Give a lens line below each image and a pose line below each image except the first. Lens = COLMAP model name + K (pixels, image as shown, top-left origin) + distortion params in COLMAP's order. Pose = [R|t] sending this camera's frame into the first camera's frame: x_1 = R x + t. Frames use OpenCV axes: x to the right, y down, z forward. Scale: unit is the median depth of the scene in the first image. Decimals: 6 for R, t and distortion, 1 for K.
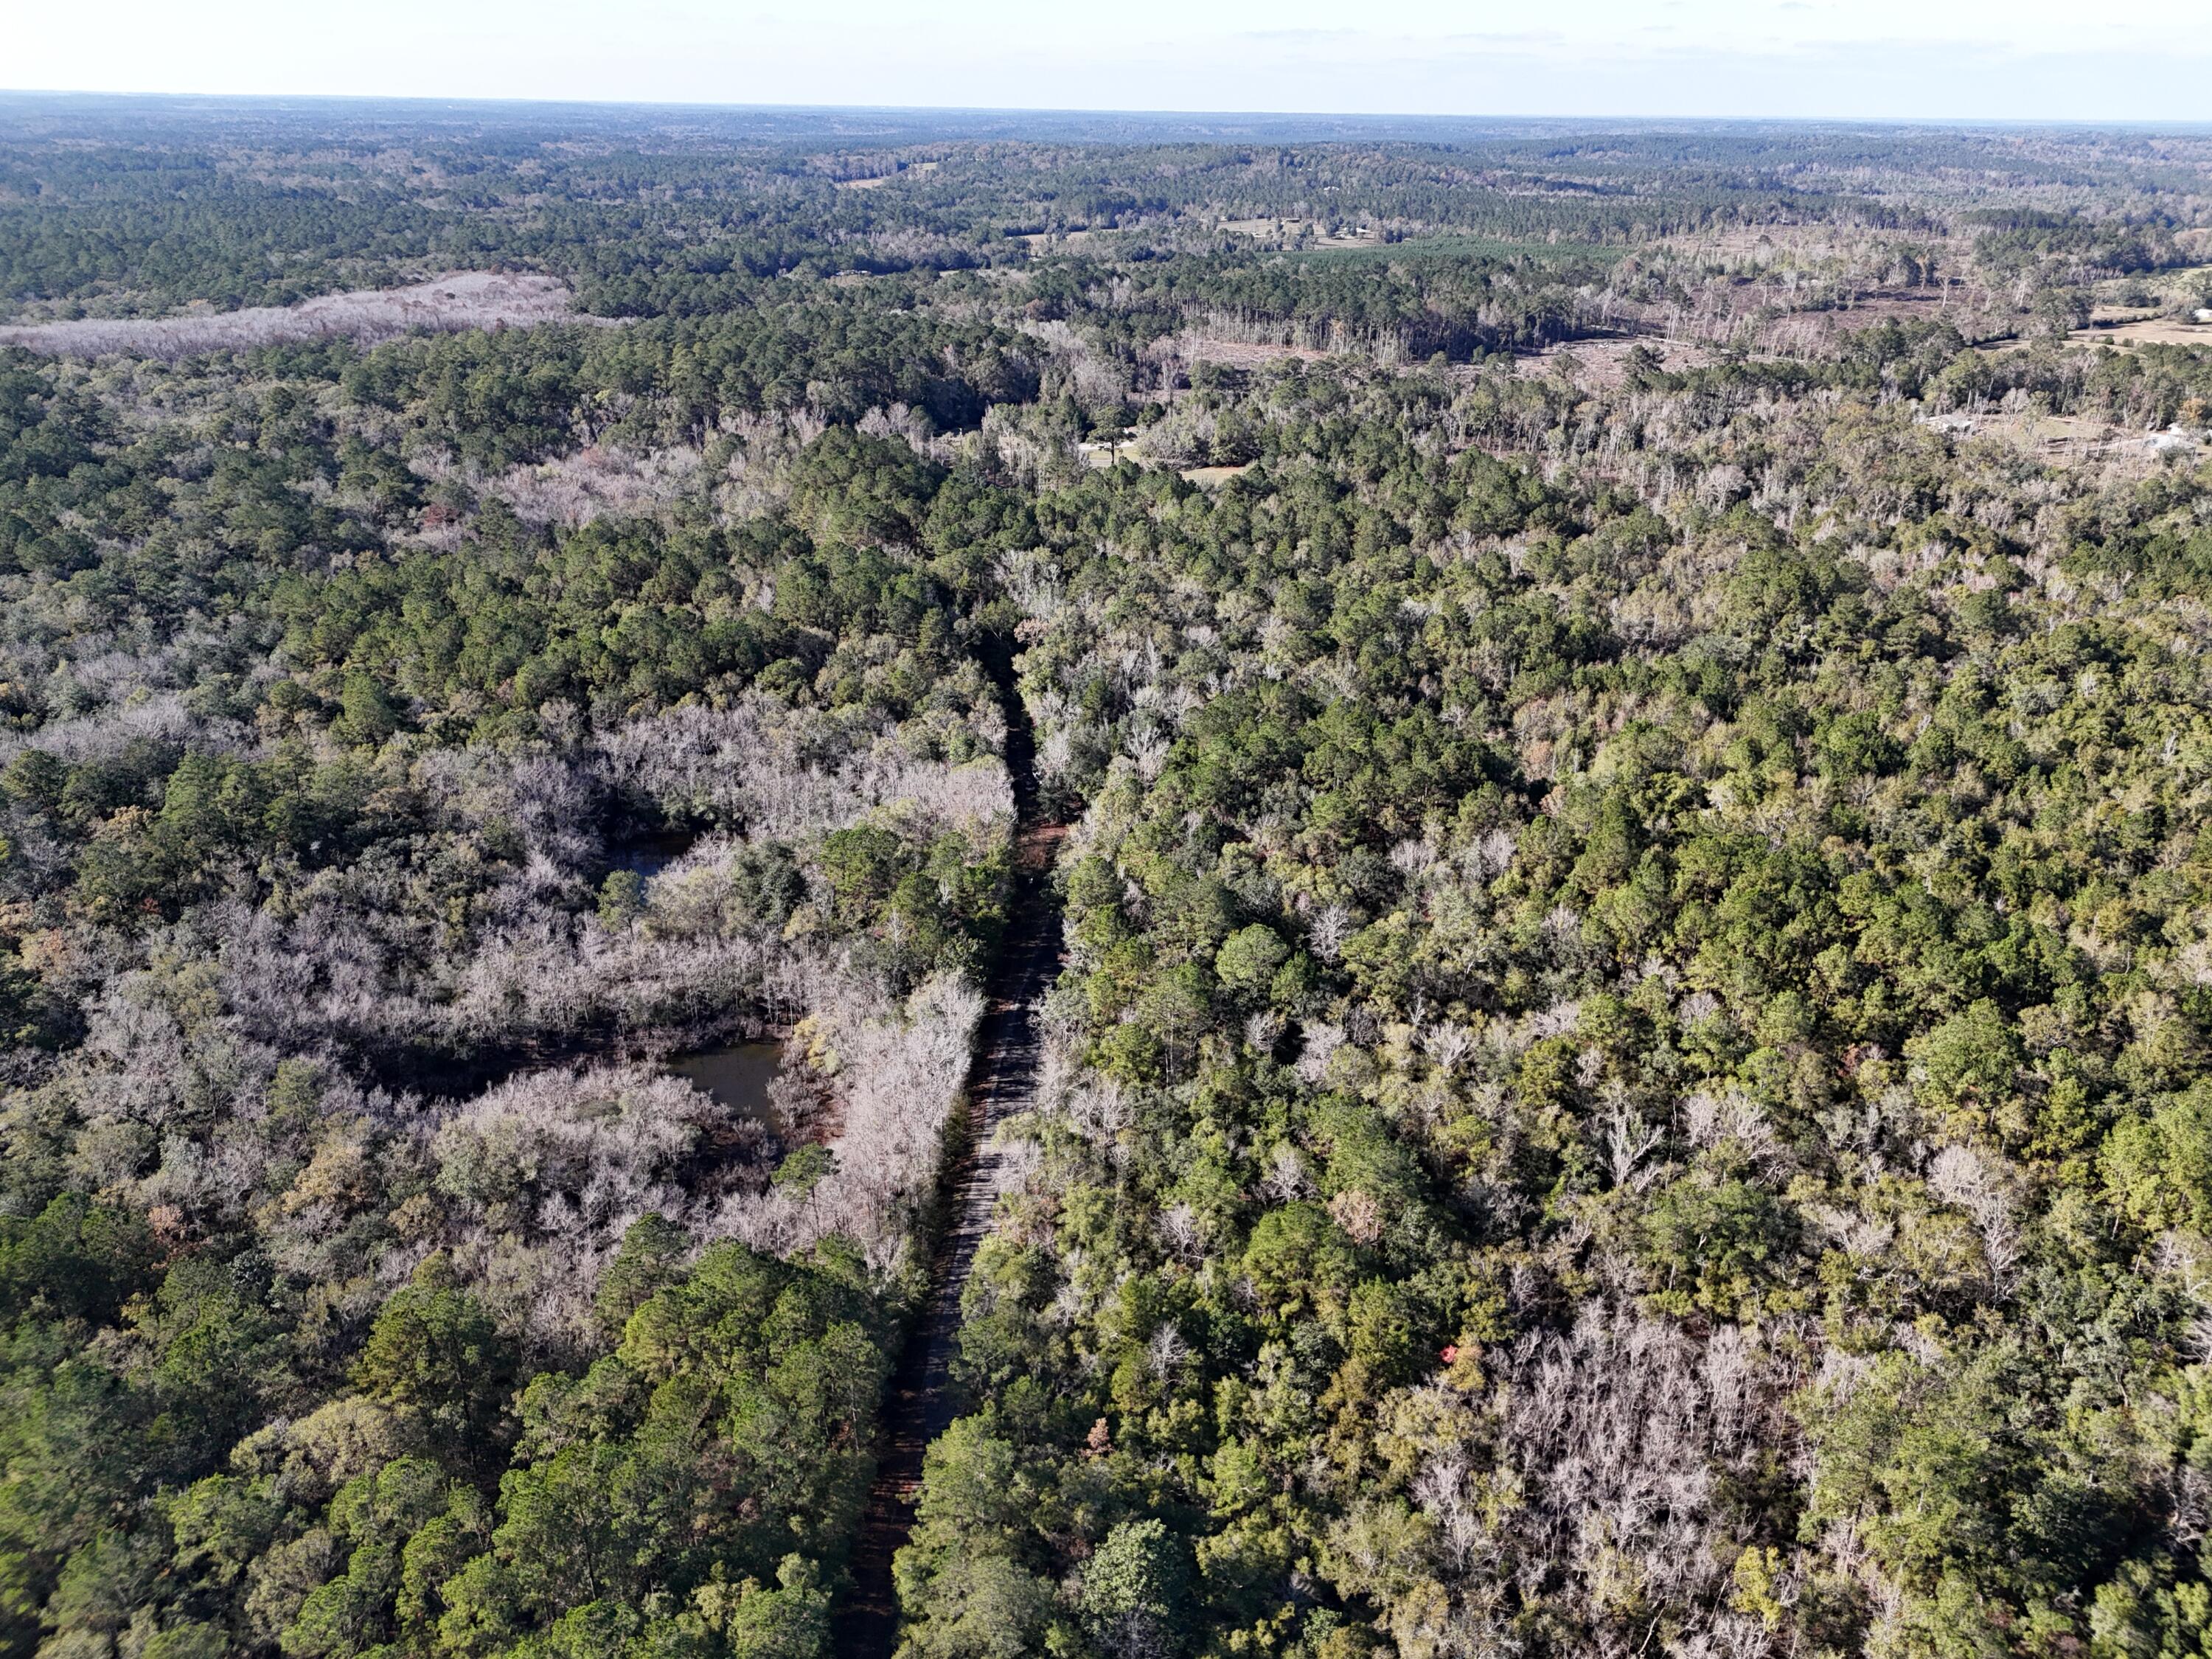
lens RADIAL K [[1622.5, 0, 1106.0], [0, 1622.5, 829.5], [0, 0, 1]] dist [0.060787, -0.052715]
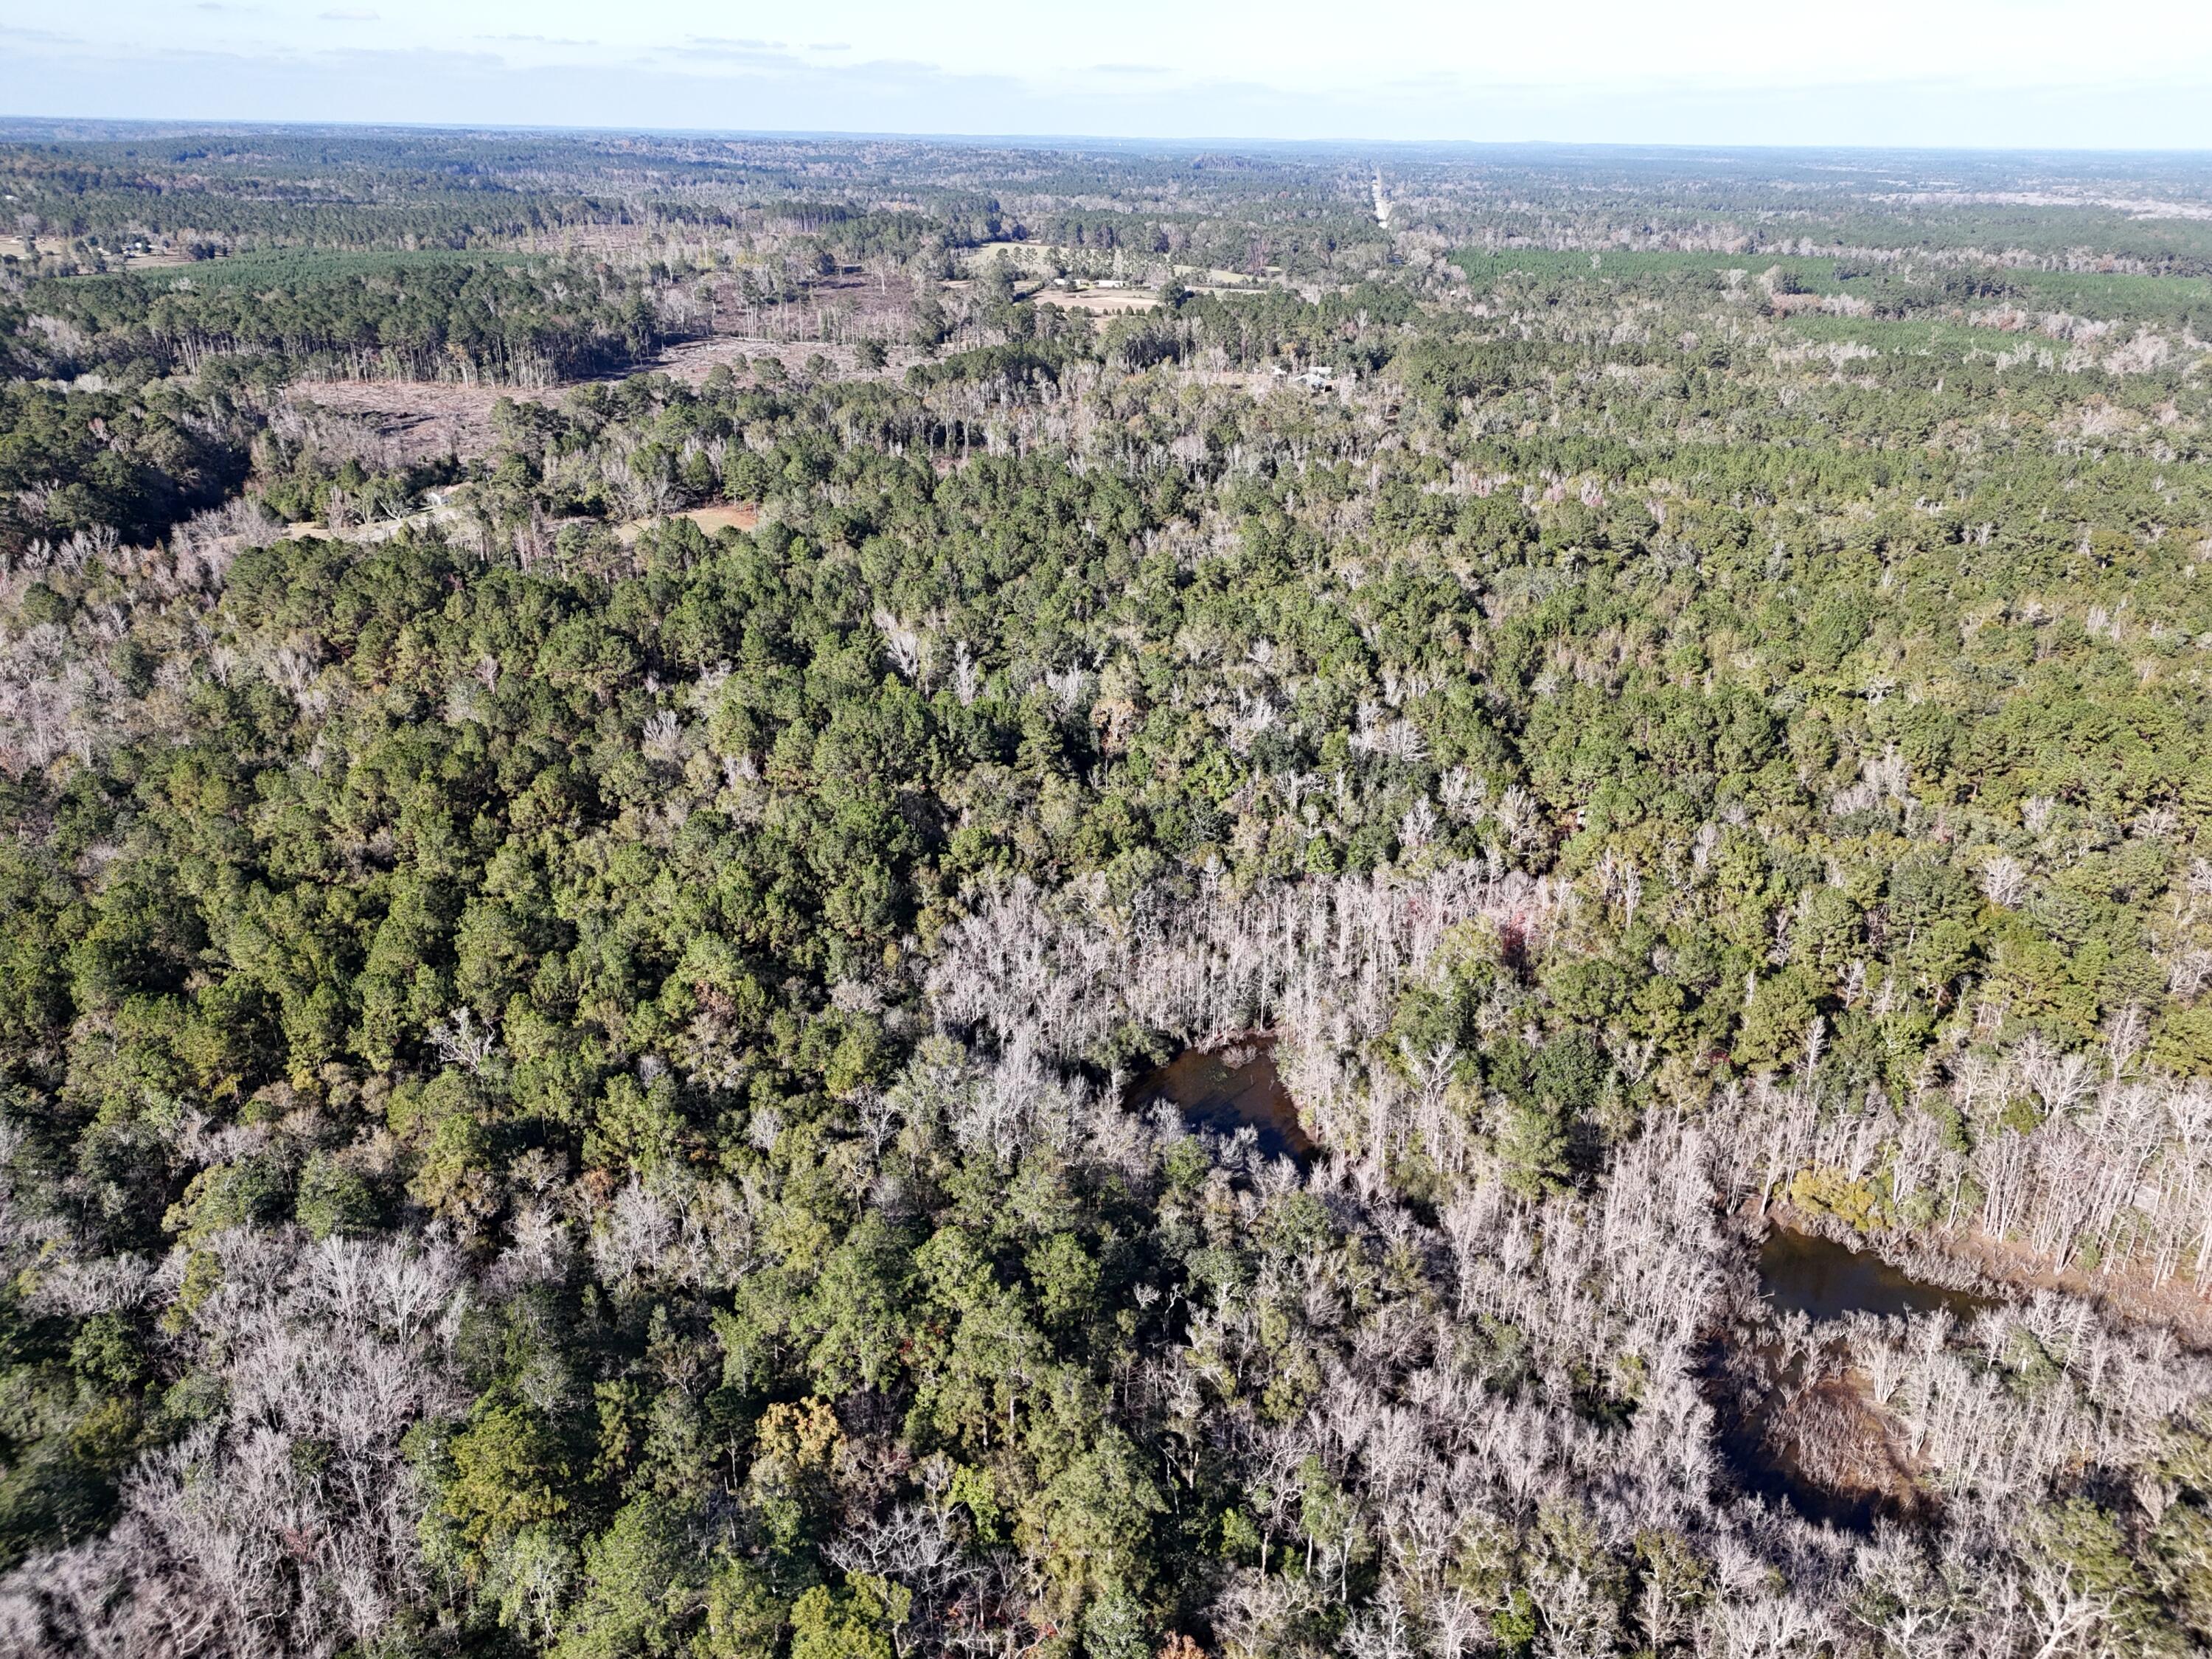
lens RADIAL K [[1622.5, 0, 1106.0], [0, 1622.5, 829.5], [0, 0, 1]] dist [0.060787, -0.052715]
pose [[0.696759, -0.286403, 0.657647, -0.630843], [0.287870, 0.951407, 0.109344, -0.165768], [-0.657007, 0.113130, 0.745348, 0.414503]]
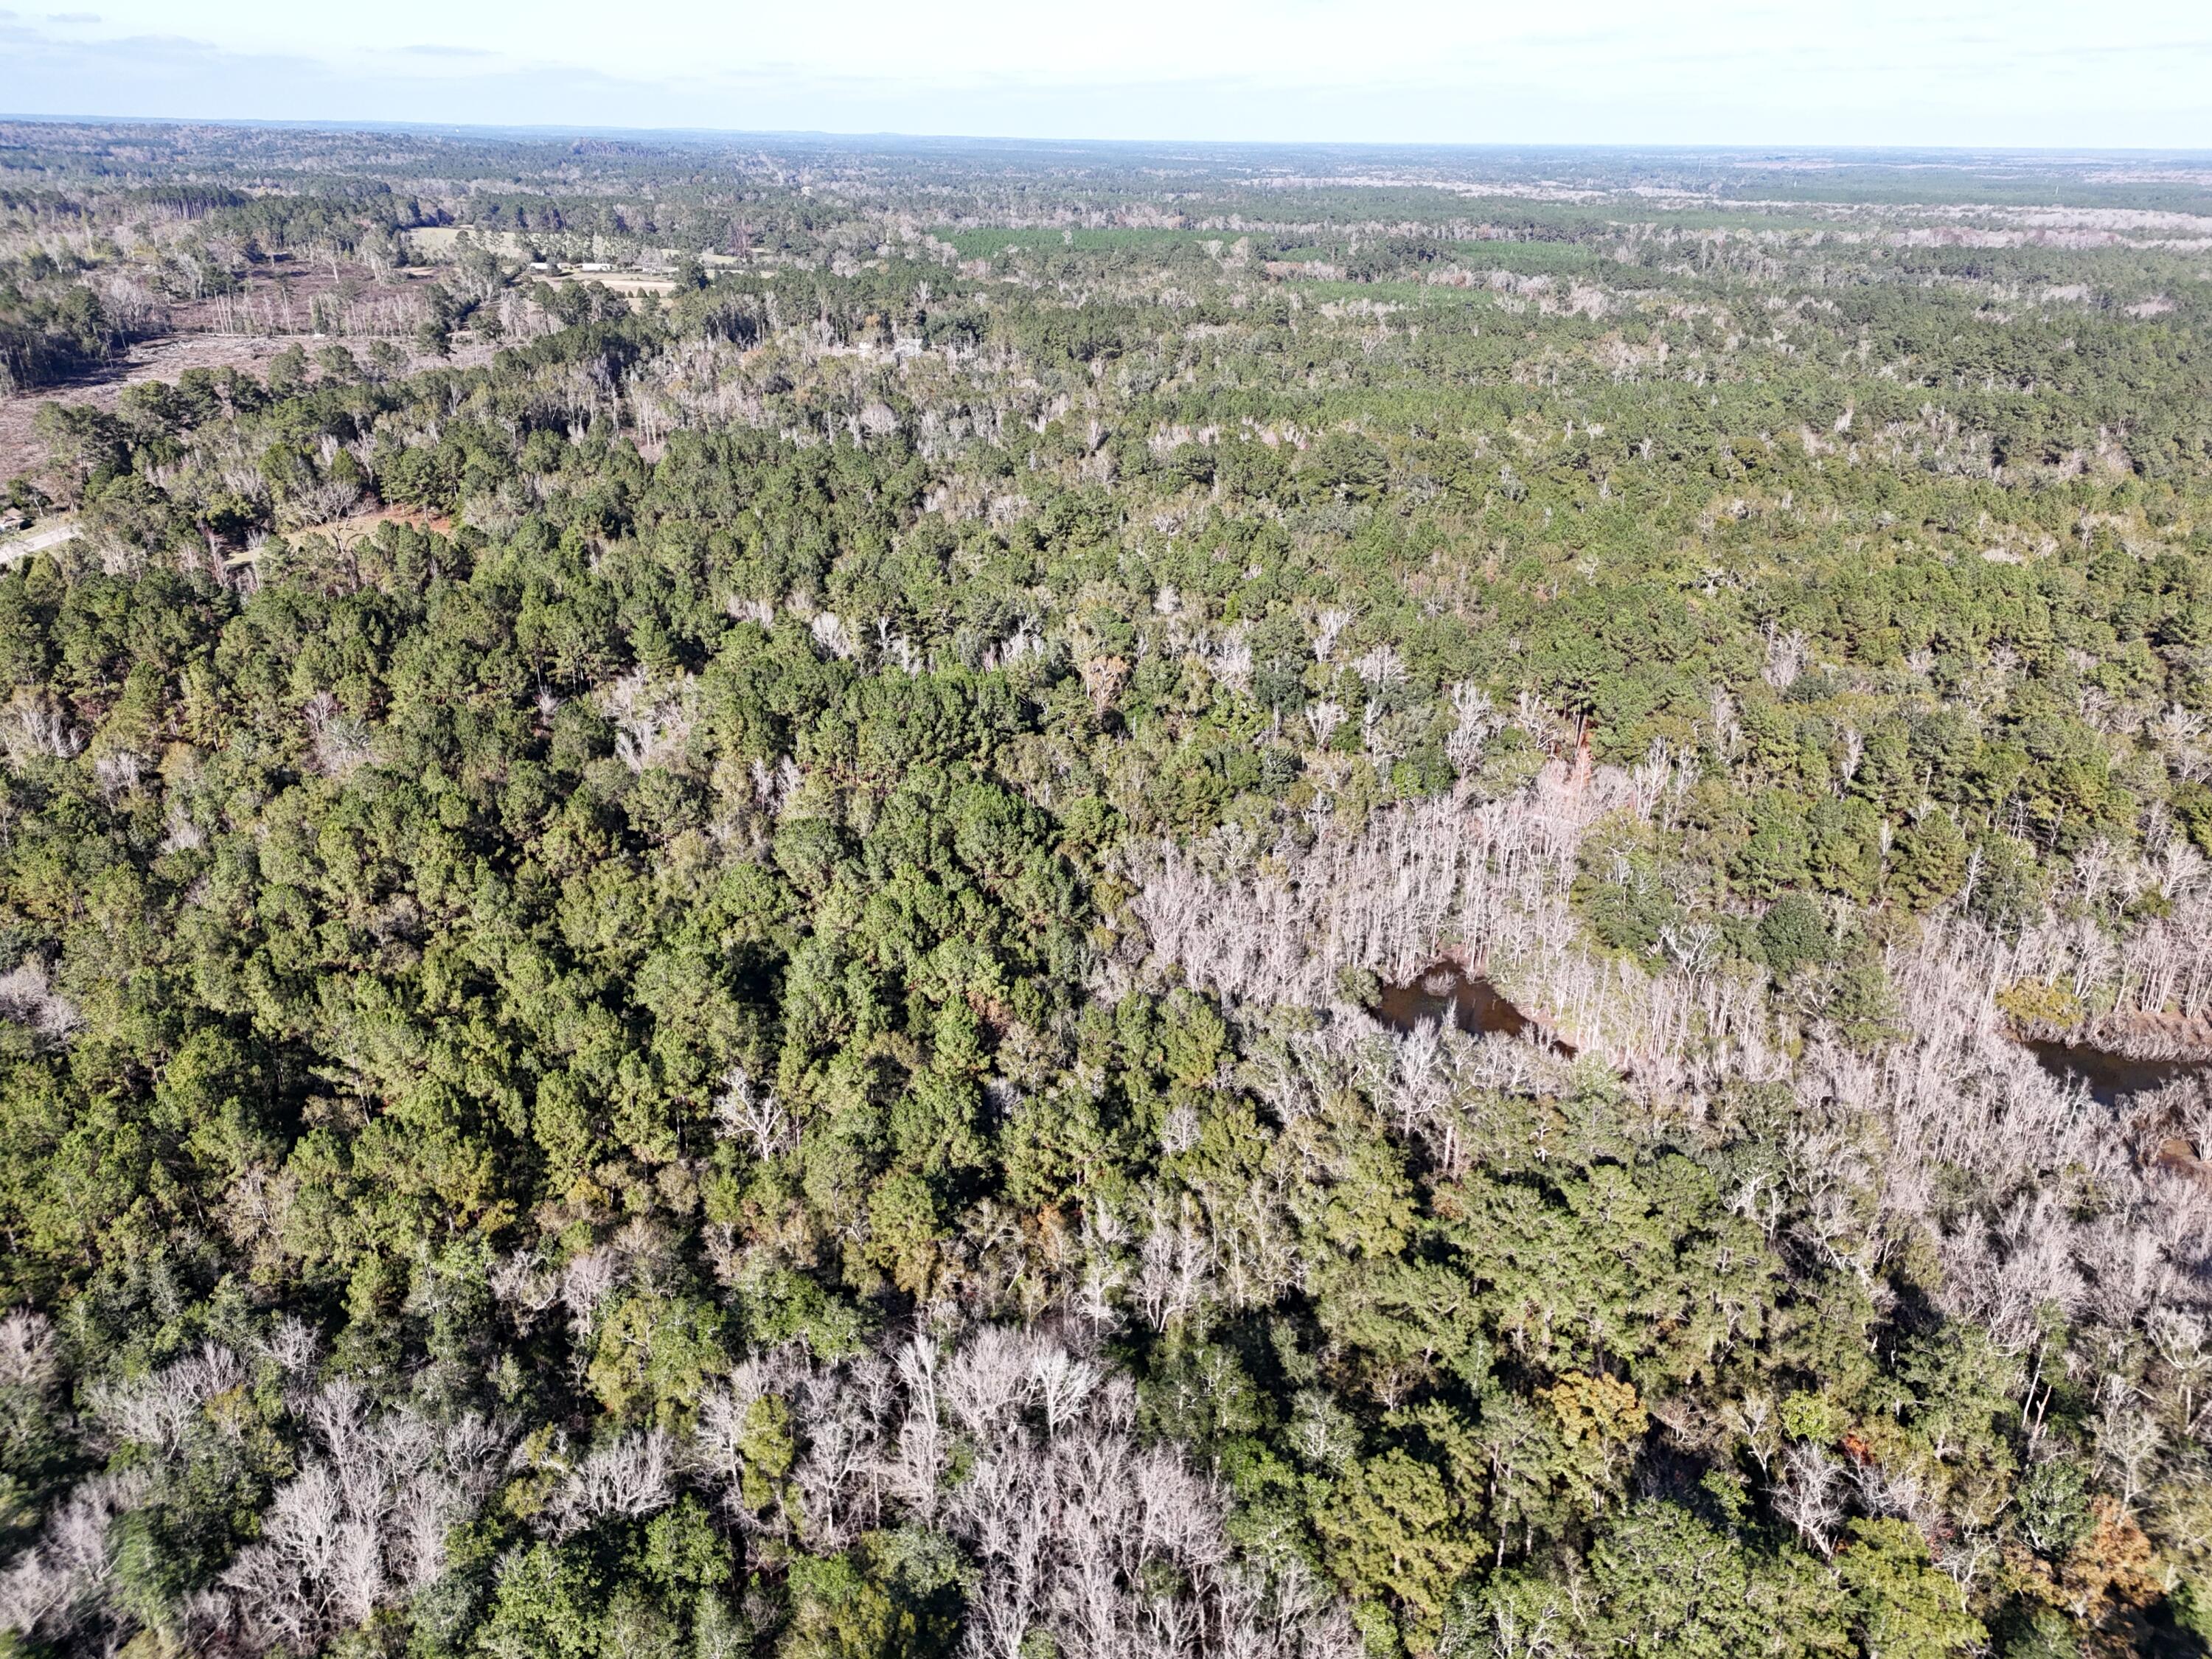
lens RADIAL K [[1622.5, 0, 1106.0], [0, 1622.5, 829.5], [0, 0, 1]] dist [0.060787, -0.052715]
pose [[0.394194, -0.368704, 0.841824, -0.762507], [0.365320, 0.903381, 0.224599, -0.240024], [-0.843298, 0.219000, 0.490803, 0.659788]]
